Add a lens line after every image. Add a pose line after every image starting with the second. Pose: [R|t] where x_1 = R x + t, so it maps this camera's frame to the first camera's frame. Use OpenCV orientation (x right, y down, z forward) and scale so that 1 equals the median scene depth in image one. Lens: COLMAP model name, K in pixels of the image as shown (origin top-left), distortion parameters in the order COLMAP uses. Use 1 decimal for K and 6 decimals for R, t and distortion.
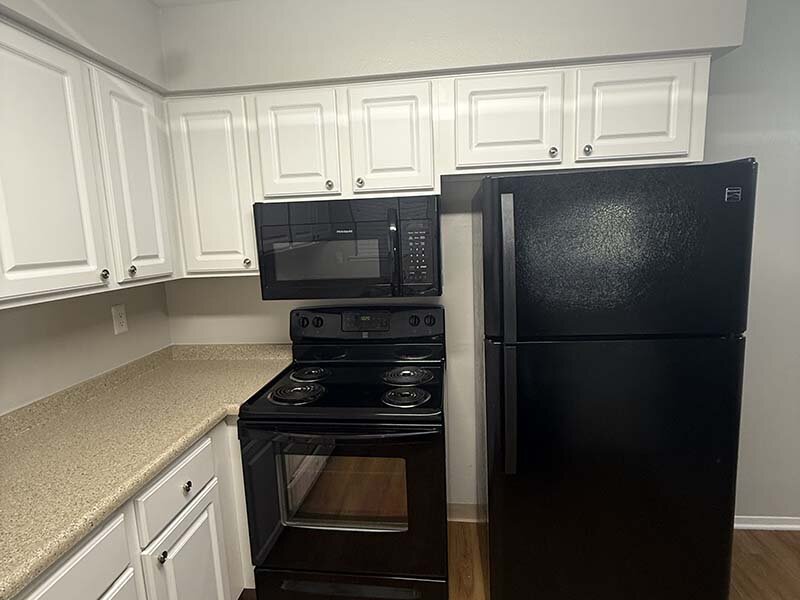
lens RADIAL K [[424.1, 0, 400.0], [0, 424.1, 300.0], [0, 0, 1]] dist [0.000320, -0.000216]
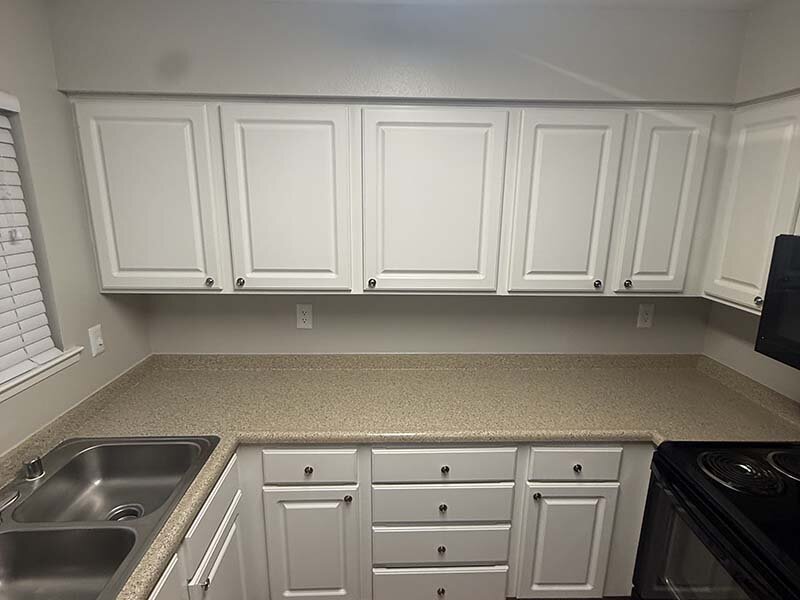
lens RADIAL K [[424.1, 0, 400.0], [0, 424.1, 300.0], [0, 0, 1]] dist [0.000320, -0.000216]
pose [[0.127181, 0.273708, -0.953367, 0.400878], [-0.167940, 0.953237, 0.251267, -0.208903], [0.977559, 0.128152, 0.167200, 0.195526]]
